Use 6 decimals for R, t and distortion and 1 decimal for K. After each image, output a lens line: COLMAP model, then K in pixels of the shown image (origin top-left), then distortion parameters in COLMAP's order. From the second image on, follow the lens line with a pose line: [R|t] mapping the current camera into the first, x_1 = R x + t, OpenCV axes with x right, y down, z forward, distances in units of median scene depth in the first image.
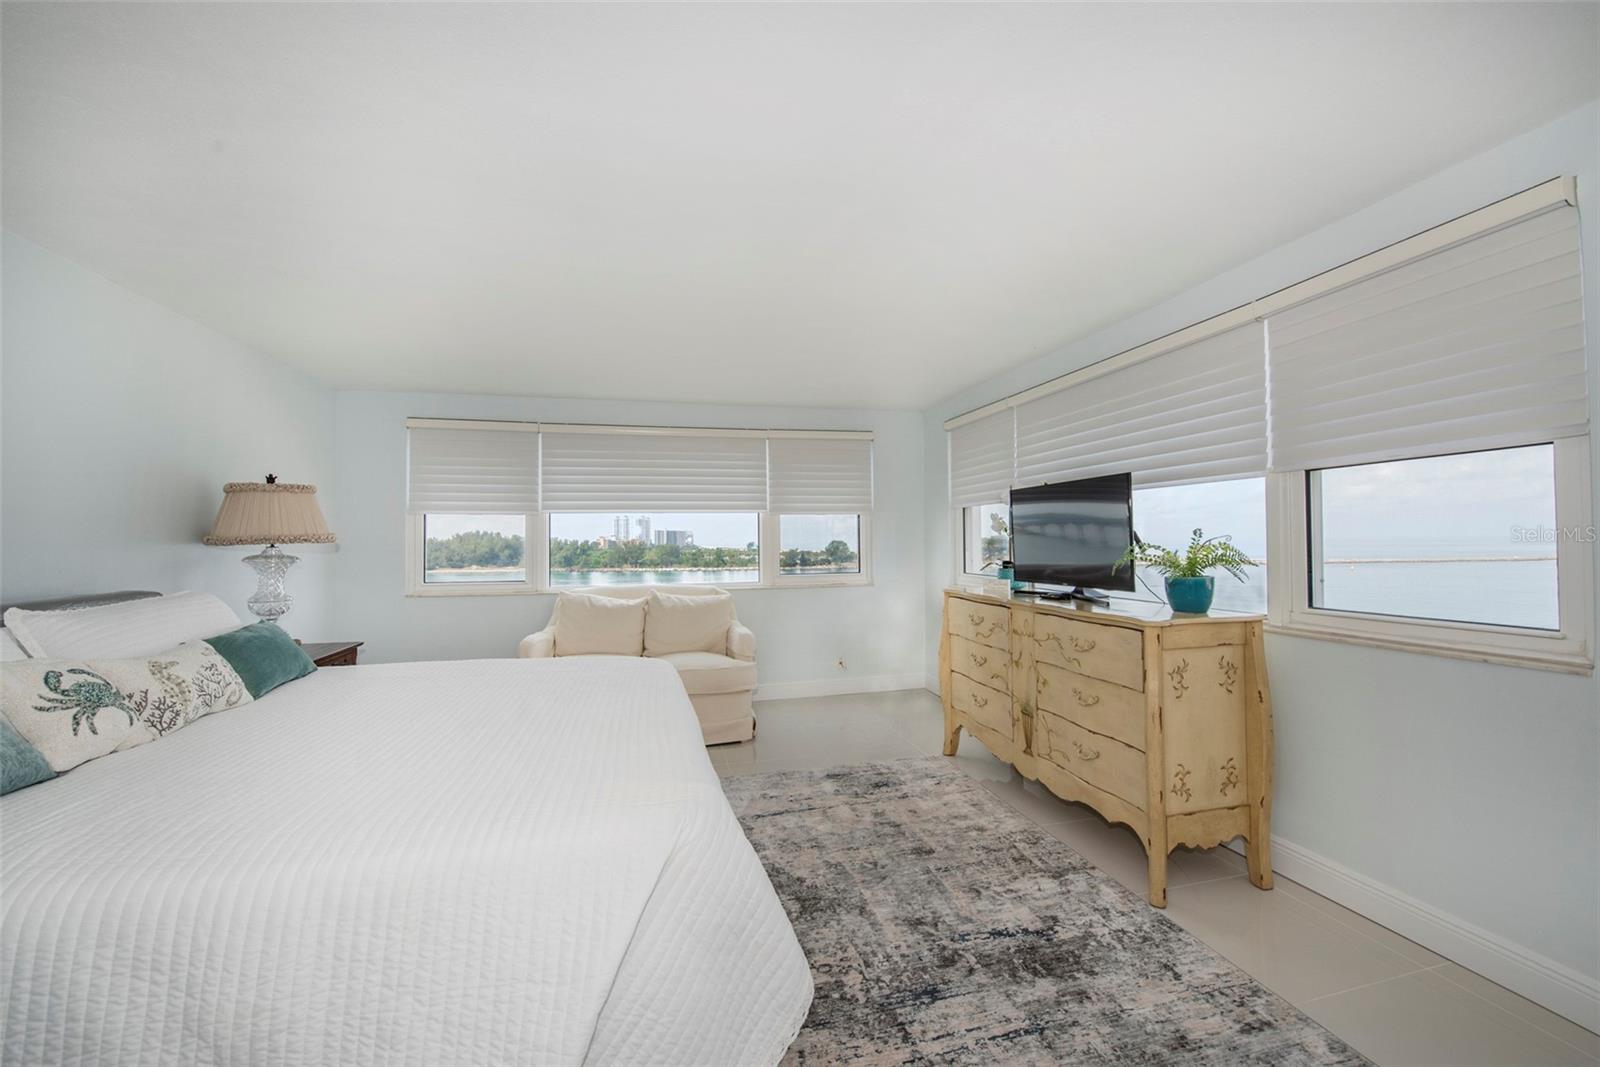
lens RADIAL K [[639.7, 0, 795.0], [0, 639.7, 532.3], [0, 0, 1]] dist [-0.015011, -0.002341]
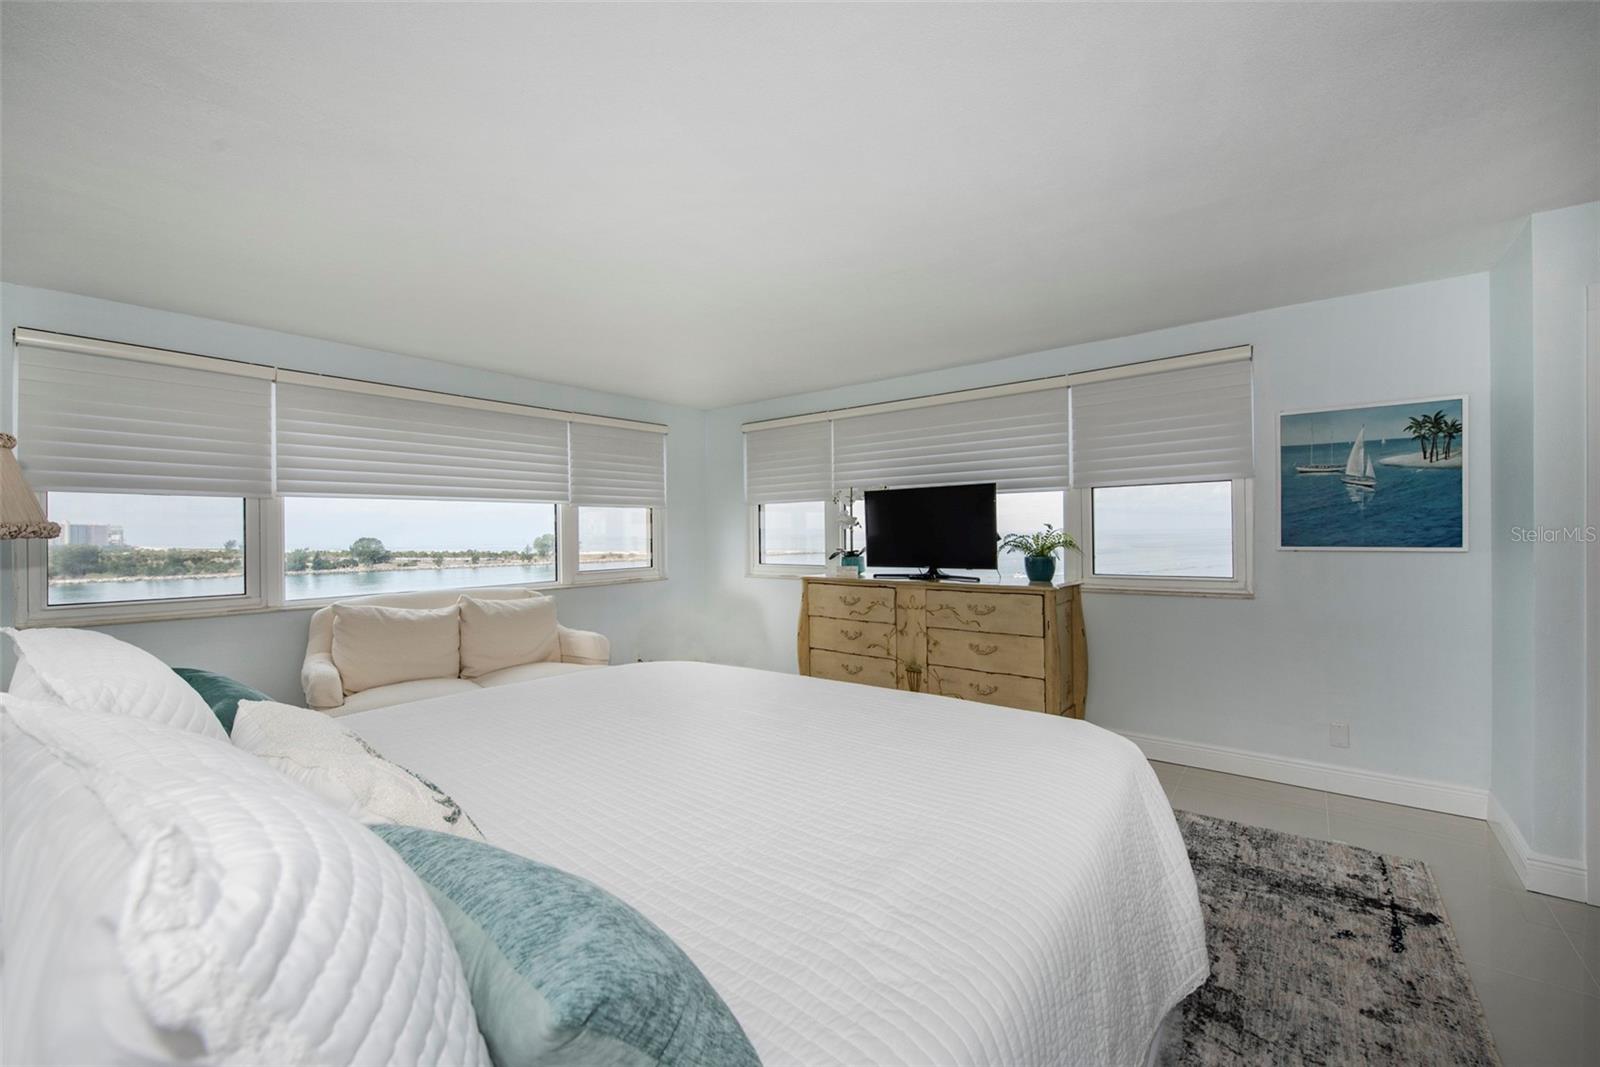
lens RADIAL K [[639.7, 0, 798.7], [0, 639.7, 535.2], [0, 0, 1]] dist [-0.015011, -0.002341]
pose [[0.782562, -0.001862, 0.622570, -0.547898], [-0.004502, 0.999952, 0.008649, 0.007299], [-0.622556, -0.009571, 0.782517, 0.147803]]
